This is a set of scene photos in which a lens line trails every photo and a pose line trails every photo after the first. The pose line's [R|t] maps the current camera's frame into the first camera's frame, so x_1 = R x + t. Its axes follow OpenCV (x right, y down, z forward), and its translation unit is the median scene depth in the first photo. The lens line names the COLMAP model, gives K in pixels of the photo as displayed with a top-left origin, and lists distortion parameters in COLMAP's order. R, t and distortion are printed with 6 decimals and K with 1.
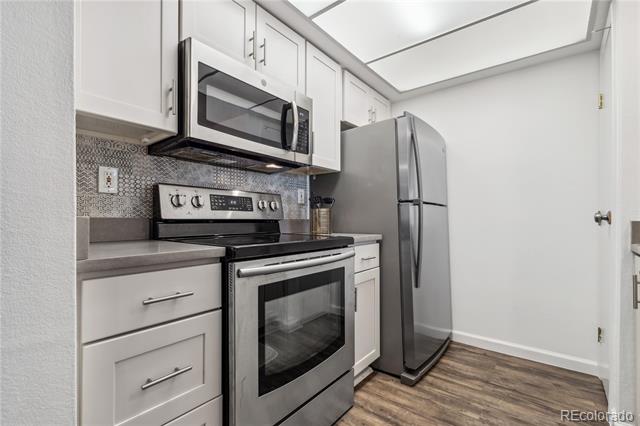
lens RADIAL K [[290.4, 0, 321.7], [0, 290.4, 216.9], [0, 0, 1]] dist [0.006652, 0.000692]
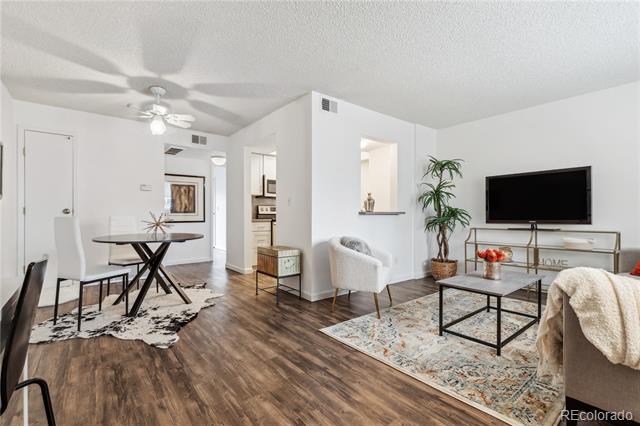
lens RADIAL K [[290.4, 0, 323.7], [0, 290.4, 215.7], [0, 0, 1]] dist [0.006652, 0.000692]
pose [[0.976683, -0.000521, -0.214687, 1.047728], [0.003284, 0.999916, 0.012513, -0.012581], [0.214662, -0.012927, 0.976603, -2.401155]]
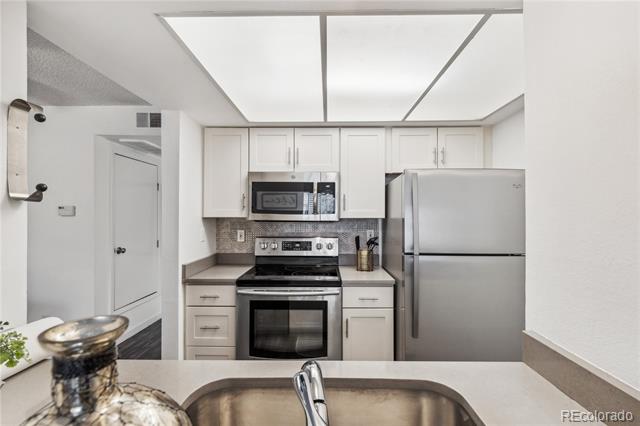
lens RADIAL K [[290.4, 0, 321.9], [0, 290.4, 212.4], [0, 0, 1]] dist [0.006652, 0.000692]
pose [[0.608352, -0.005527, -0.793648, 1.072925], [0.007595, 0.999971, -0.001142, -0.230847], [0.793631, -0.005333, 0.608377, 0.116900]]
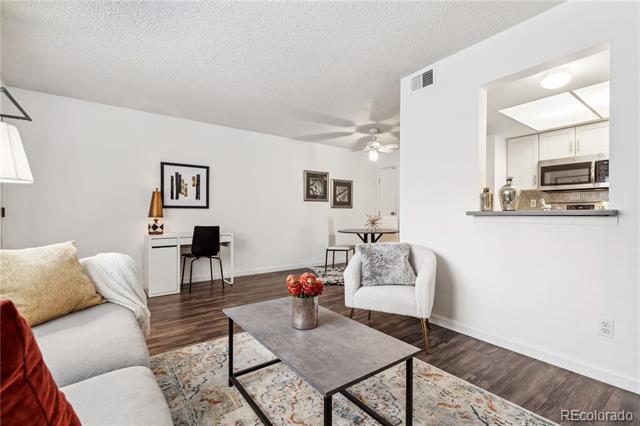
lens RADIAL K [[290.4, 0, 323.4], [0, 290.4, 214.3], [0, 0, 1]] dist [0.006652, 0.000692]
pose [[-0.254599, -0.004511, -0.967036, 2.466574], [0.007349, 0.999951, -0.006599, 0.003483], [0.967019, -0.008786, -0.254554, -0.393334]]
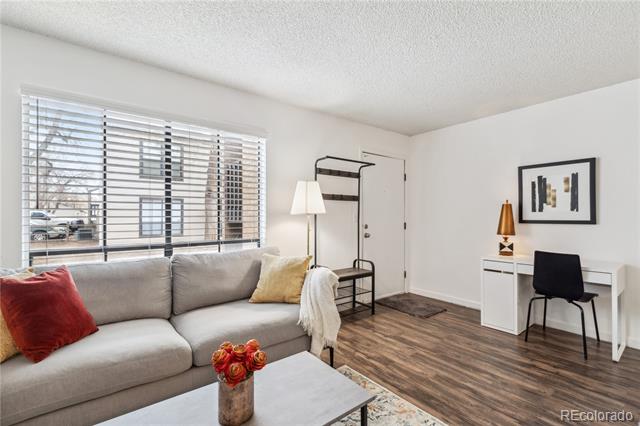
lens RADIAL K [[290.4, 0, 323.8], [0, 290.4, 214.5], [0, 0, 1]] dist [0.006652, 0.000692]
pose [[-0.972358, 0.000058, 0.233495, 1.240765], [-0.003297, 0.999897, -0.013977, -0.106316], [-0.233472, -0.014361, -0.972258, -0.068916]]
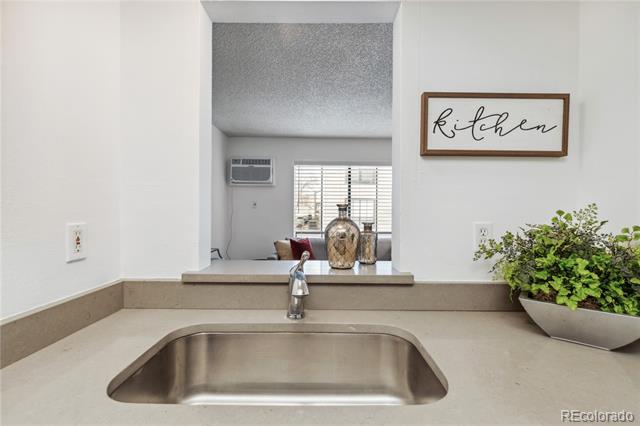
lens RADIAL K [[287.4, 0, 322.8], [0, 287.4, 209.3], [0, 0, 1]] dist [0.015997, -0.000068]
pose [[-0.634279, -0.004092, 0.773094, 0.358932], [-0.019483, 0.999753, -0.010694, -0.155789], [-0.772859, -0.021845, -0.634202, 0.629202]]
